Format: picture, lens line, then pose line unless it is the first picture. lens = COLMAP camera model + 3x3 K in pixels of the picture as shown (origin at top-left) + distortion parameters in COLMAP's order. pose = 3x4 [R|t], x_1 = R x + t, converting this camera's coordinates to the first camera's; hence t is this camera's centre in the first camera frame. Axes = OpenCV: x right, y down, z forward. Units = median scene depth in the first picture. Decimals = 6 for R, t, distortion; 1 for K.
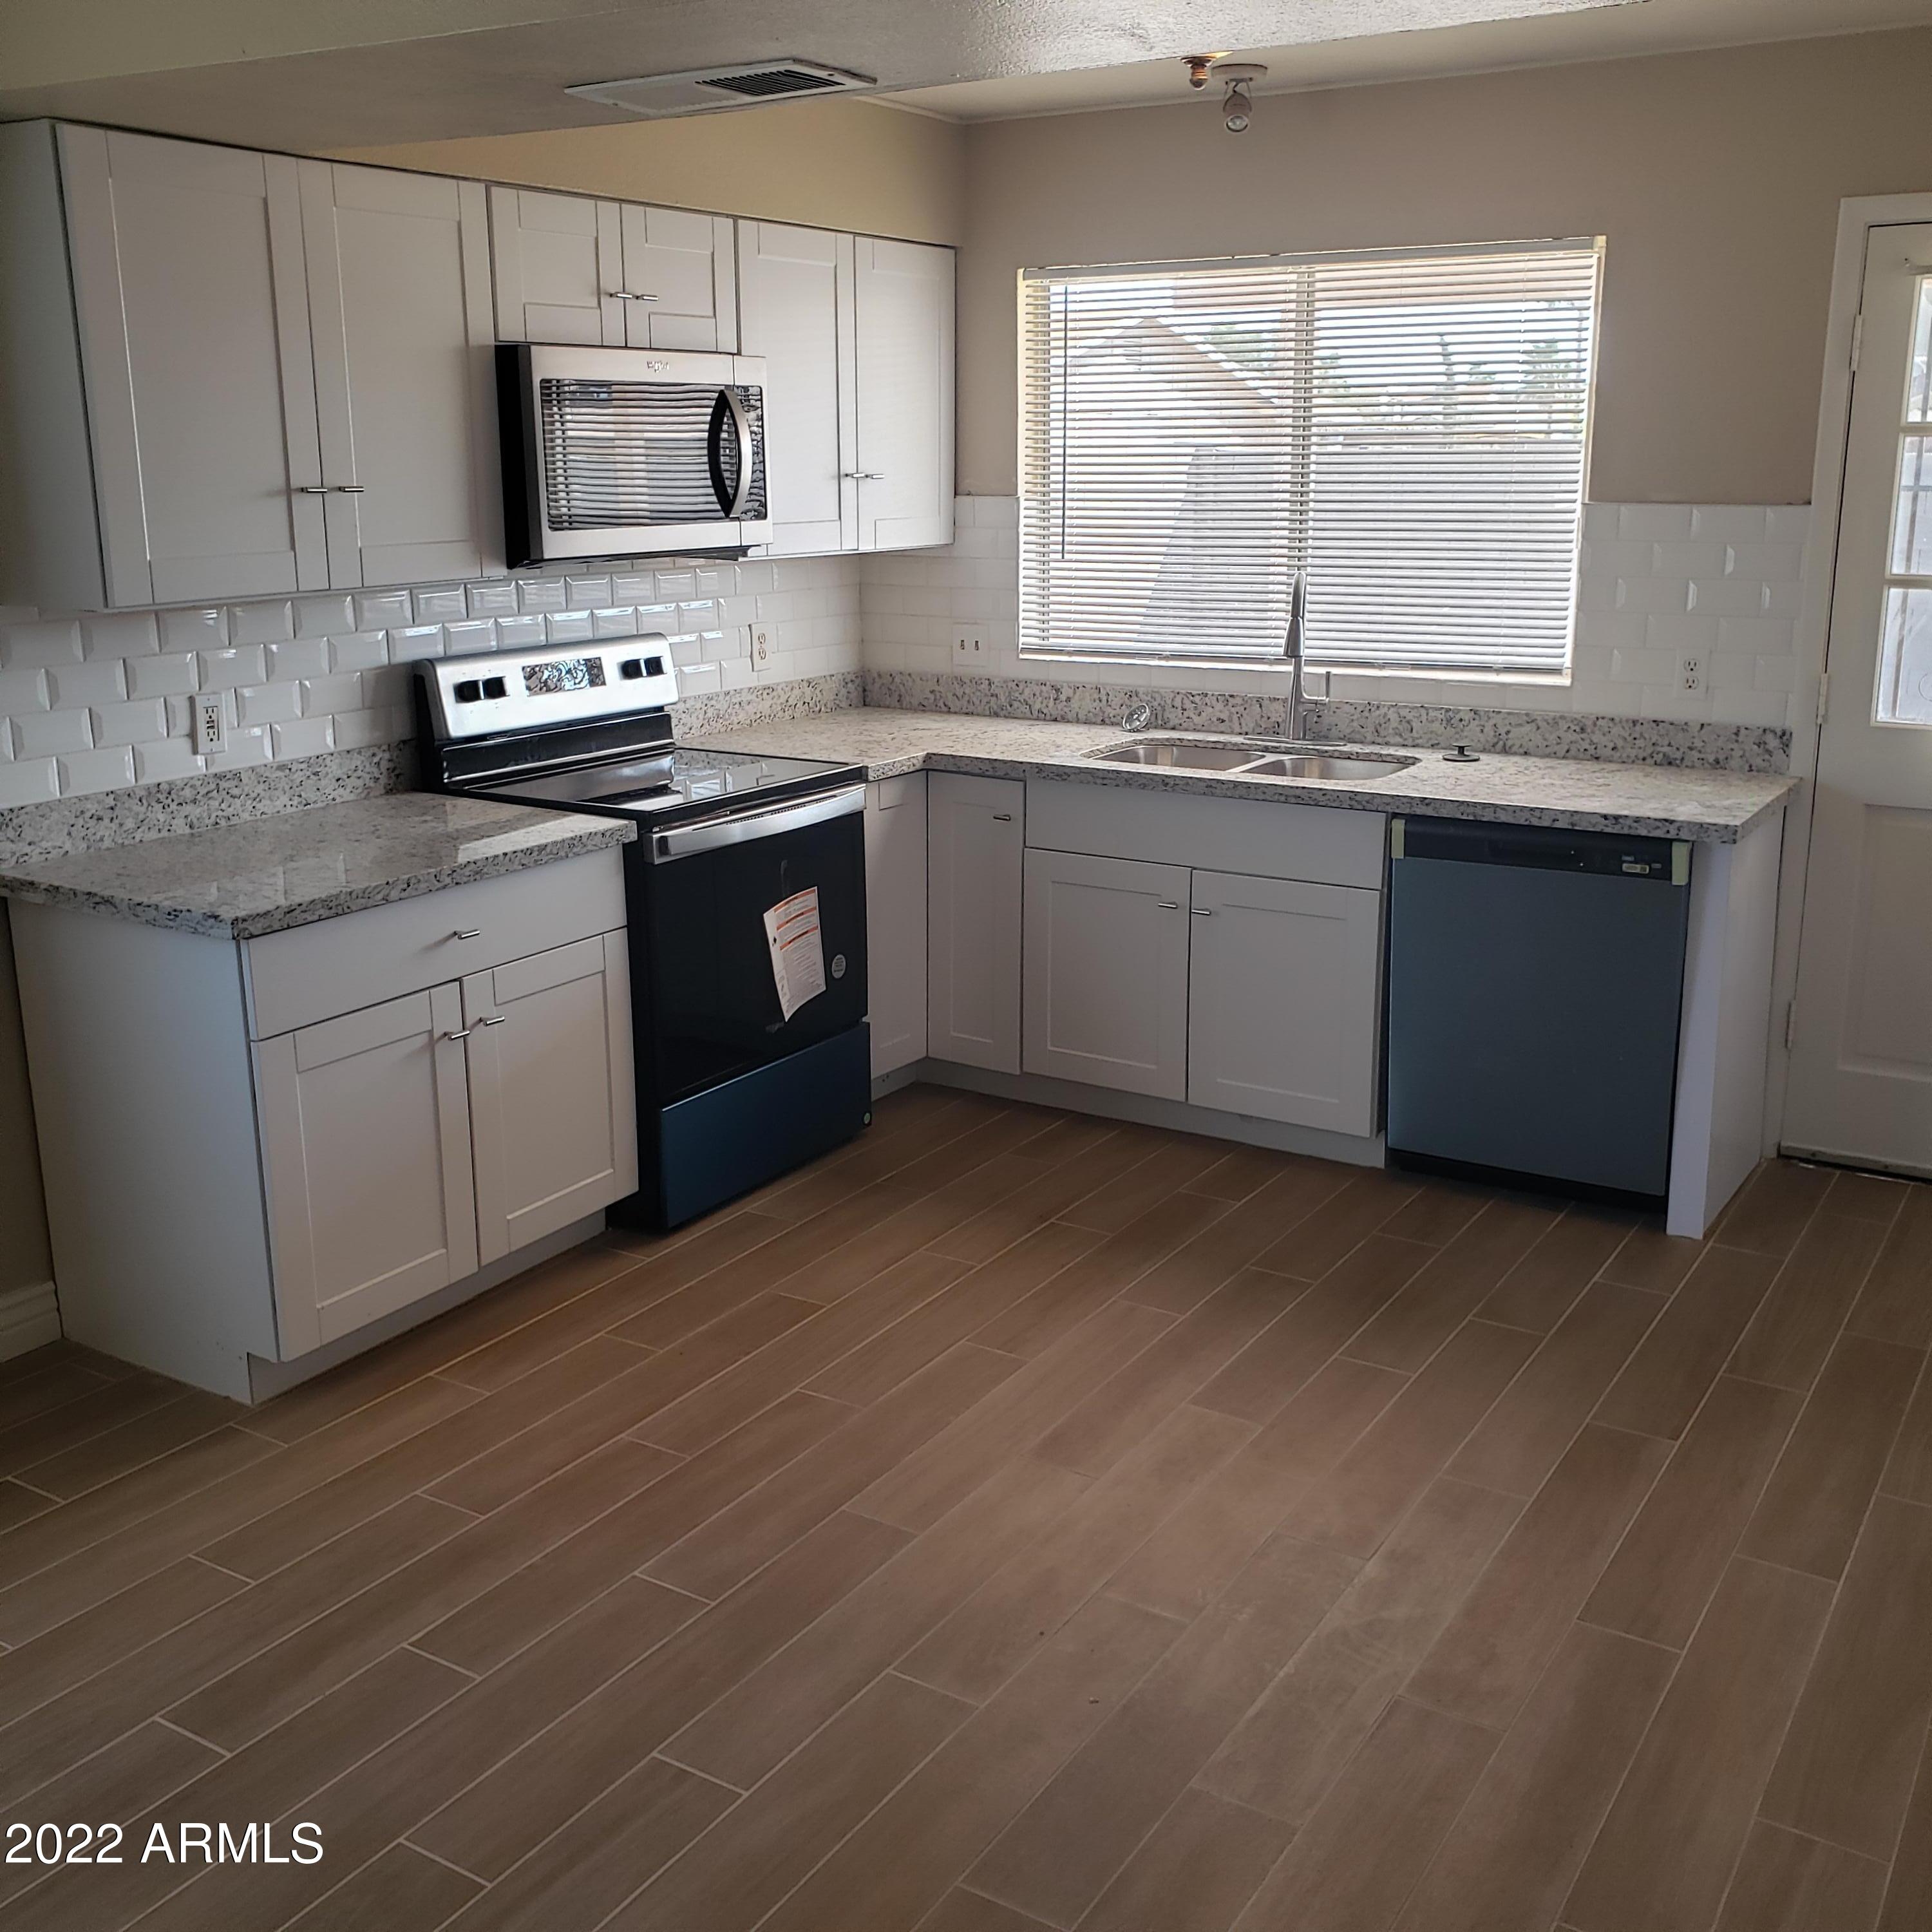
lens RADIAL K [[2010.2, 0, 1004.9], [0, 2010.2, 967.7], [0, 0, 1]] dist [0.198873, -0.614627]
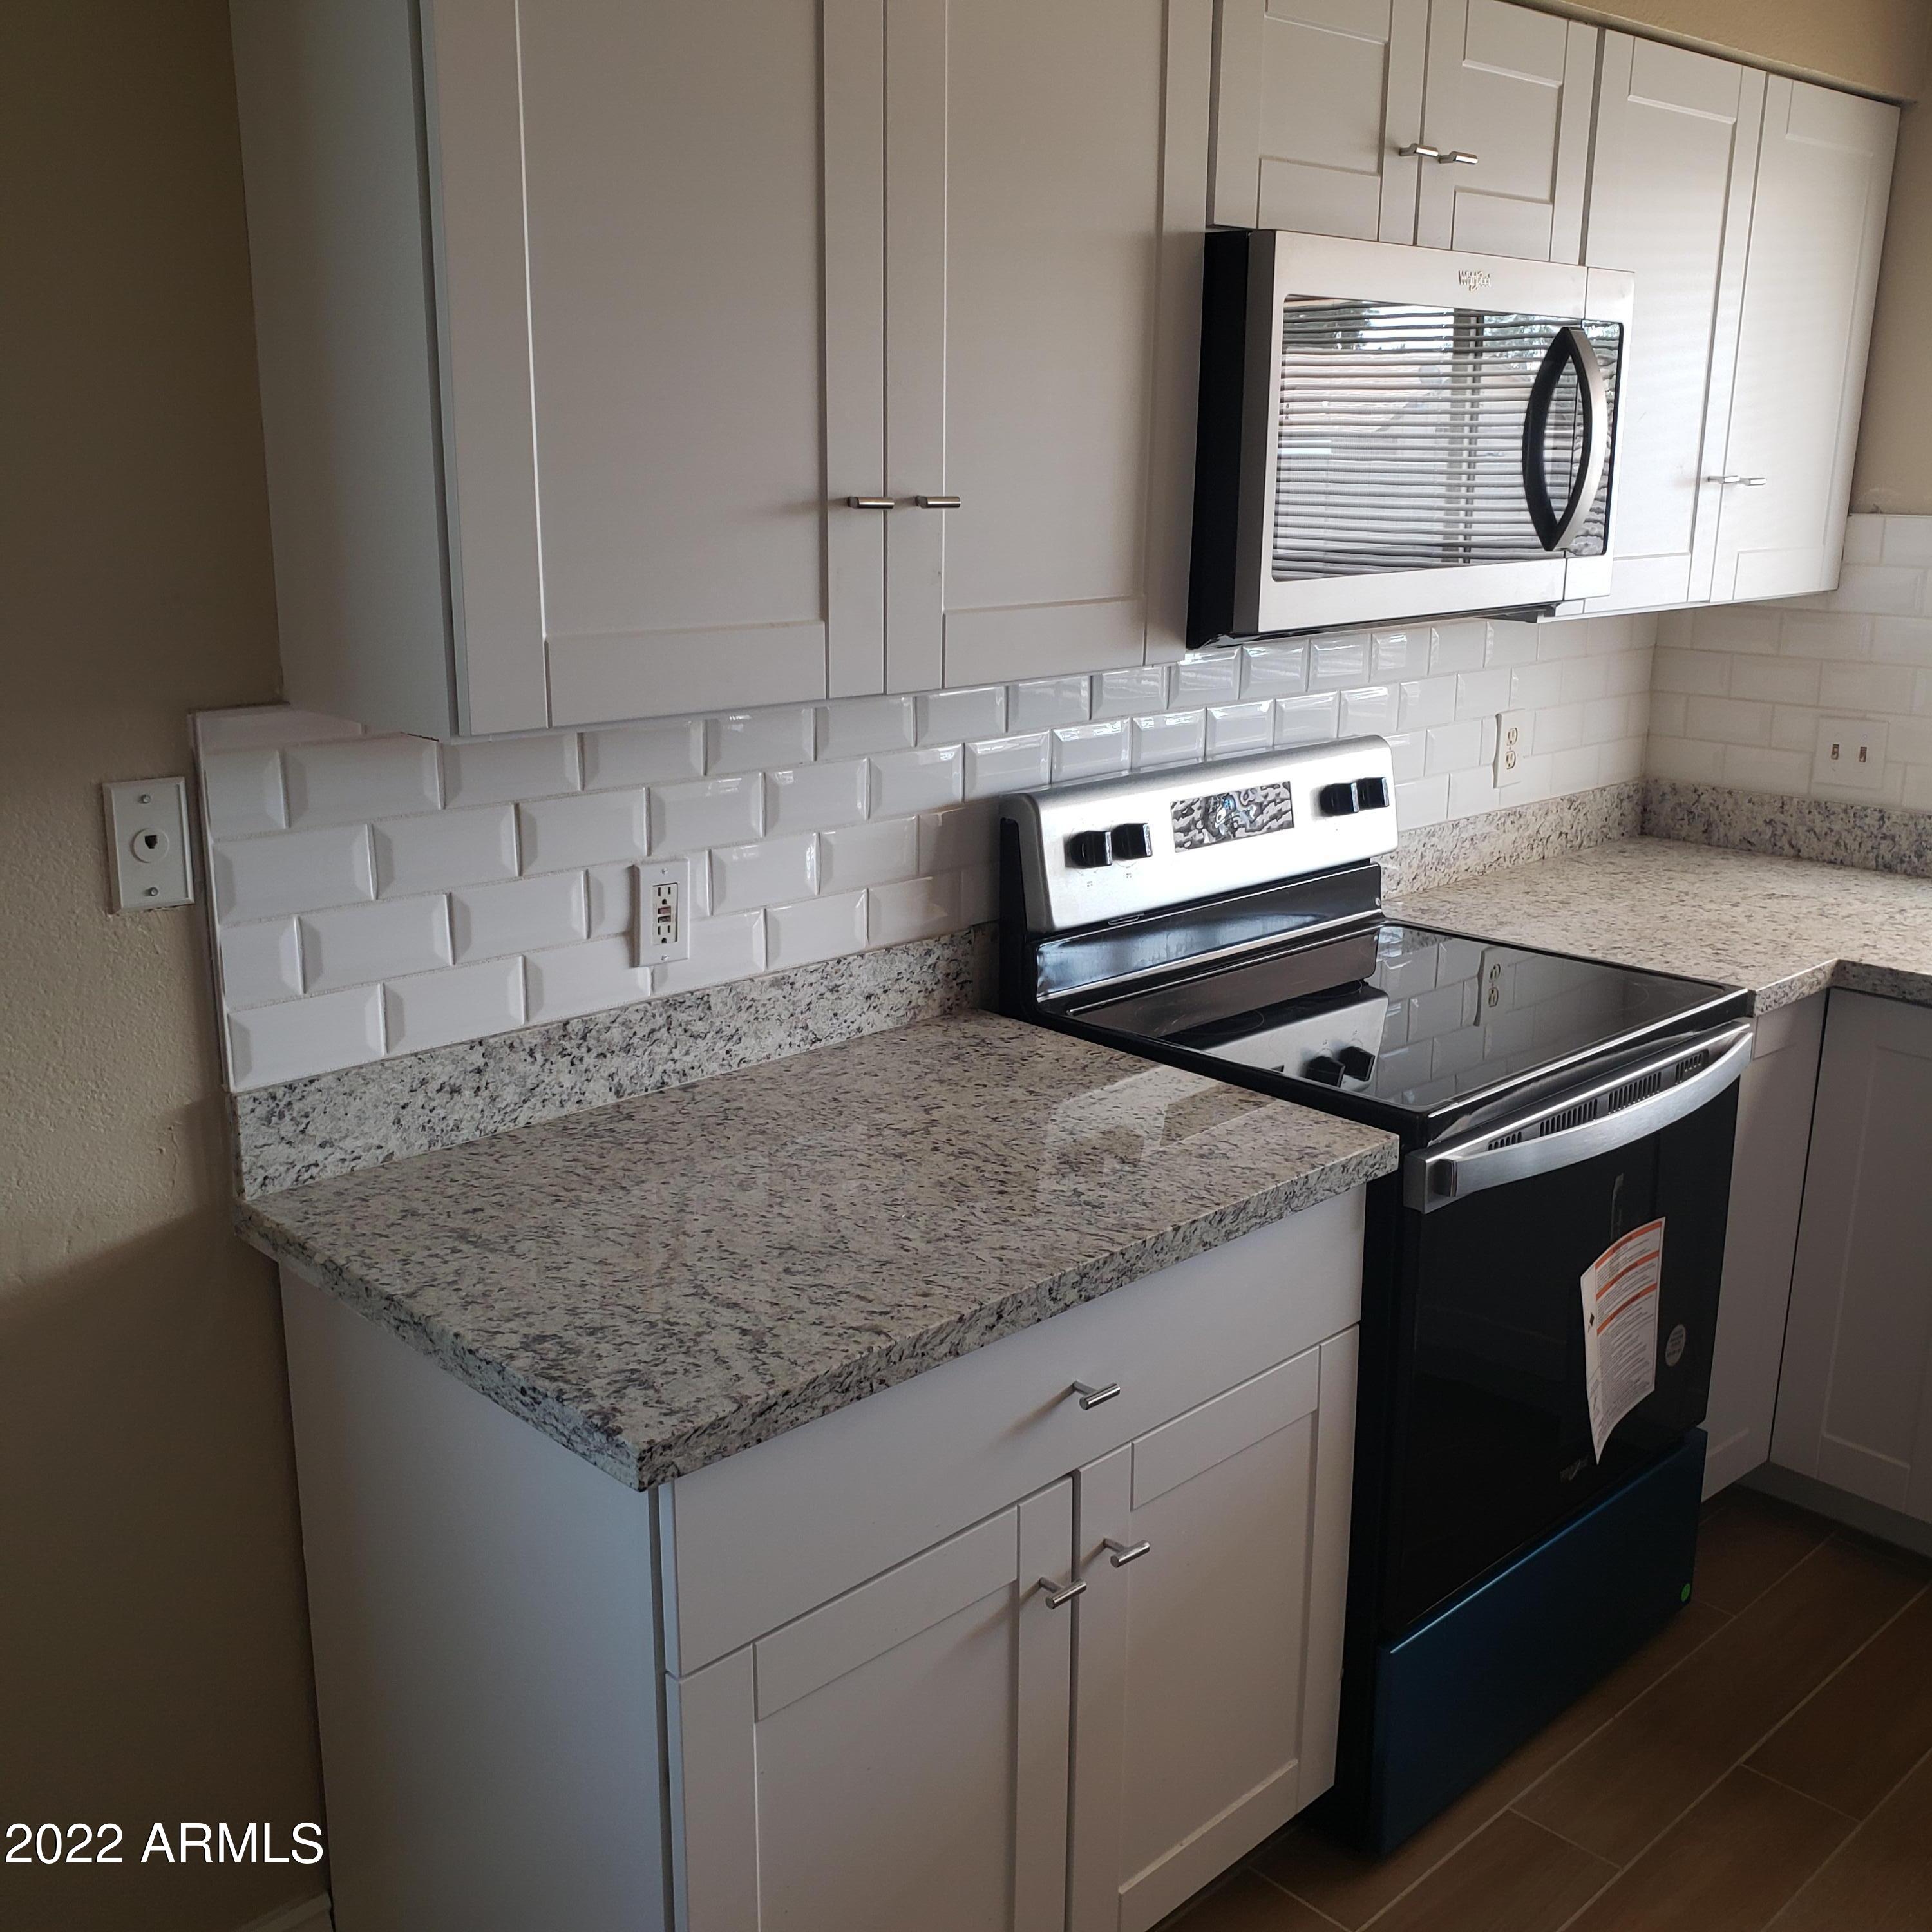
lens RADIAL K [[2010.2, 0, 1004.9], [0, 2010.2, 967.7], [0, 0, 1]] dist [0.198873, -0.614627]
pose [[0.971390, 0.068351, -0.227440, -0.157176], [-0.068455, 0.997626, 0.007437, -0.107045], [0.227408, 0.008346, 0.973764, 0.443785]]
